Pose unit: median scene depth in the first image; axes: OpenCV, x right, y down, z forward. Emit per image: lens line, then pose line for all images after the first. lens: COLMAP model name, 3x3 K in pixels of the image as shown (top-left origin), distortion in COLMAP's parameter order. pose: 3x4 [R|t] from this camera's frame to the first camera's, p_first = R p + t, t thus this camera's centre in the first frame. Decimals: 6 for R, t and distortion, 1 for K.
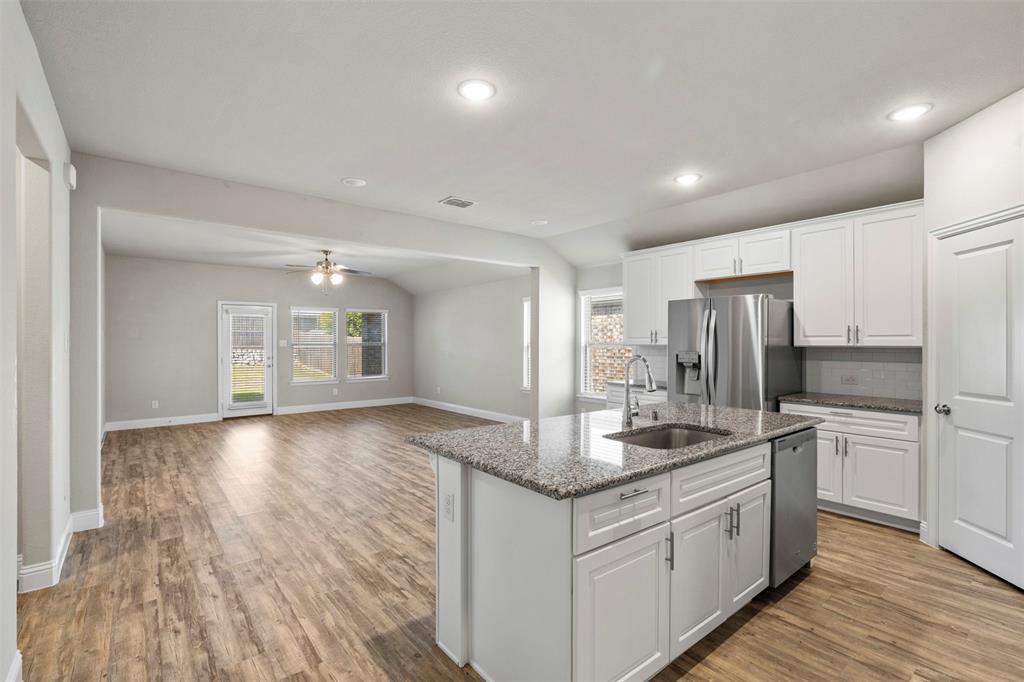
lens RADIAL K [[462.8, 0, 509.9], [0, 462.8, 342.0], [0, 0, 1]] dist [-0.005840, 0.001828]
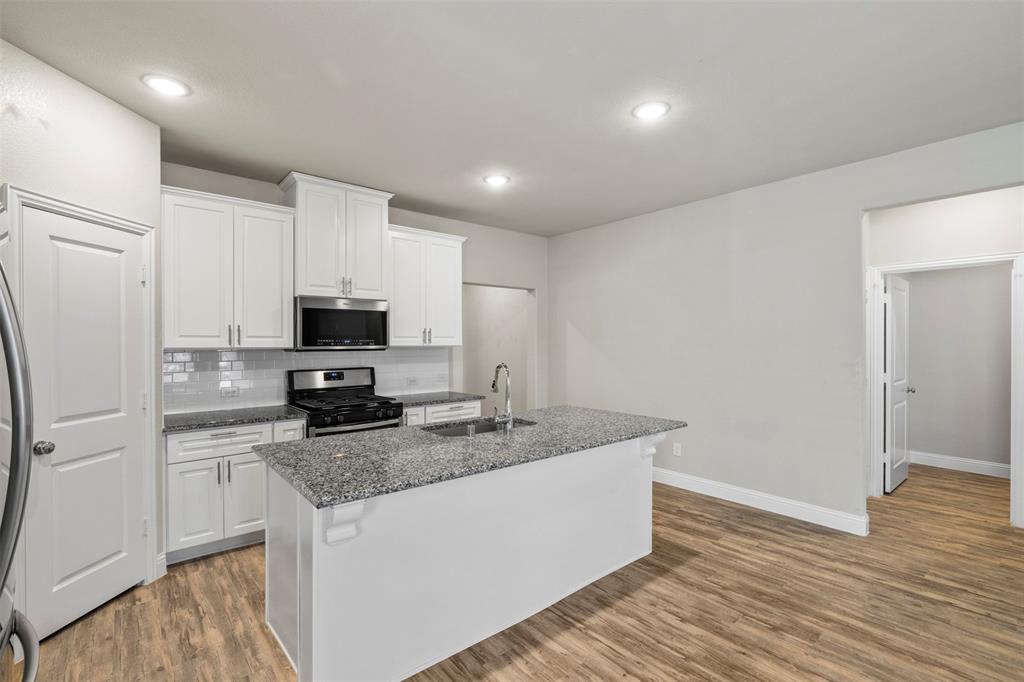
lens RADIAL K [[461.8, 0, 511.7], [0, 461.8, 343.2], [0, 0, 1]] dist [-0.002458, 0.000472]
pose [[-0.999788, 0.001019, -0.020543, 0.200129], [0.001010, 0.999999, 0.000474, -0.014367], [0.020543, 0.000453, -0.999789, 1.548985]]
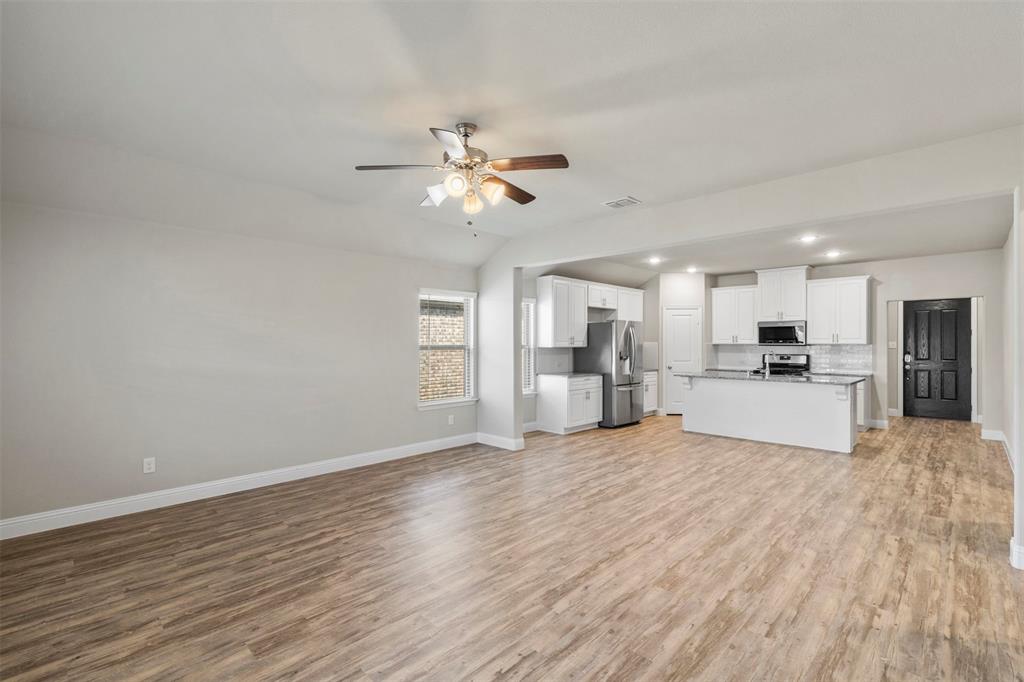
lens RADIAL K [[462.8, 0, 509.1], [0, 462.8, 341.0], [0, 0, 1]] dist [-0.005840, 0.001828]
pose [[-0.109490, 0.003661, 0.993981, -1.700693], [-0.001392, 0.999992, -0.003836, -0.008842], [-0.993987, -0.001804, -0.109484, 2.104952]]
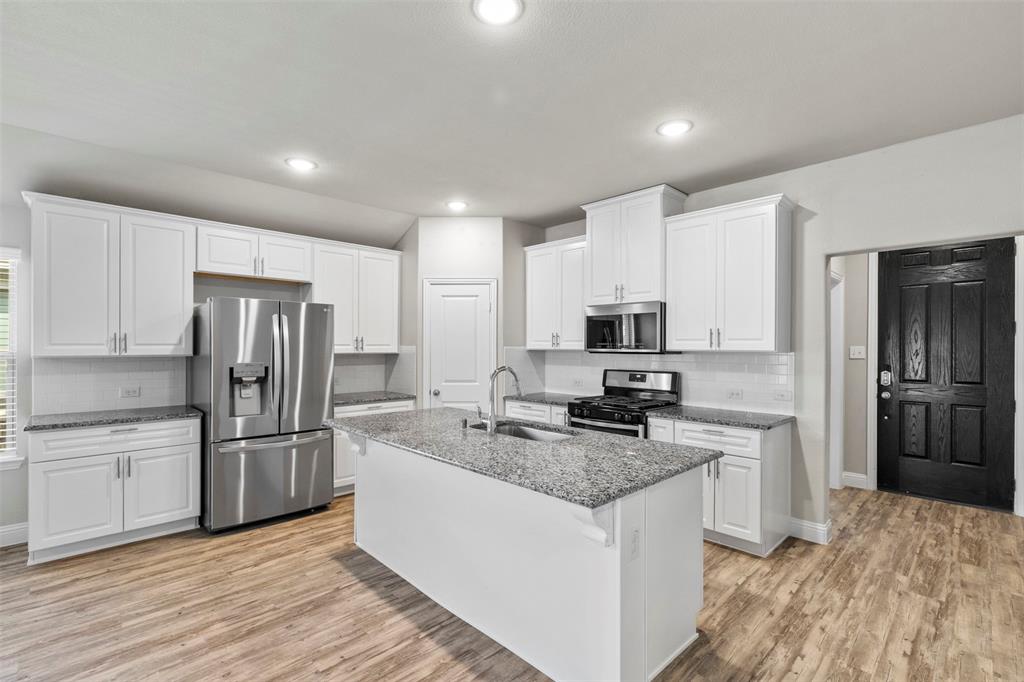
lens RADIAL K [[462.8, 0, 509.6], [0, 462.8, 344.9], [0, 0, 1]] dist [-0.005840, 0.001828]
pose [[-0.088556, -0.000199, 0.996071, -0.600894], [-0.003459, 0.999994, -0.000108, -0.016594], [-0.996065, -0.003455, -0.088556, 0.795065]]
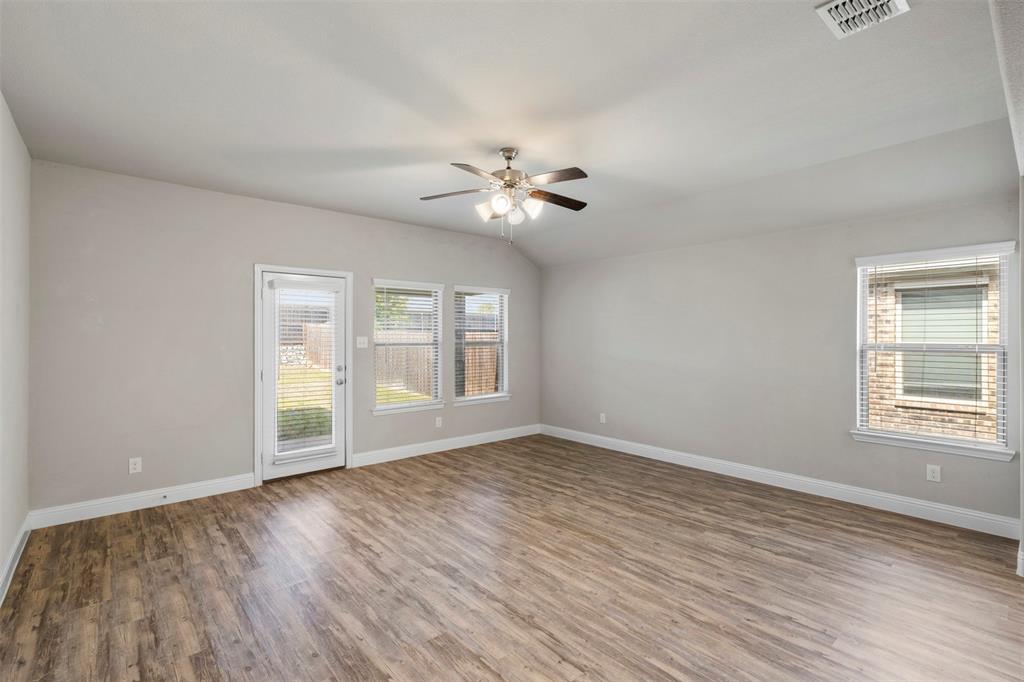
lens RADIAL K [[462.8, 0, 510.6], [0, 462.8, 336.4], [0, 0, 1]] dist [-0.005840, 0.001828]
pose [[0.999512, 0.001896, 0.031169, -0.853674], [-0.001861, 0.999998, -0.001162, -0.013196], [-0.031171, 0.001104, 0.999513, 1.099017]]
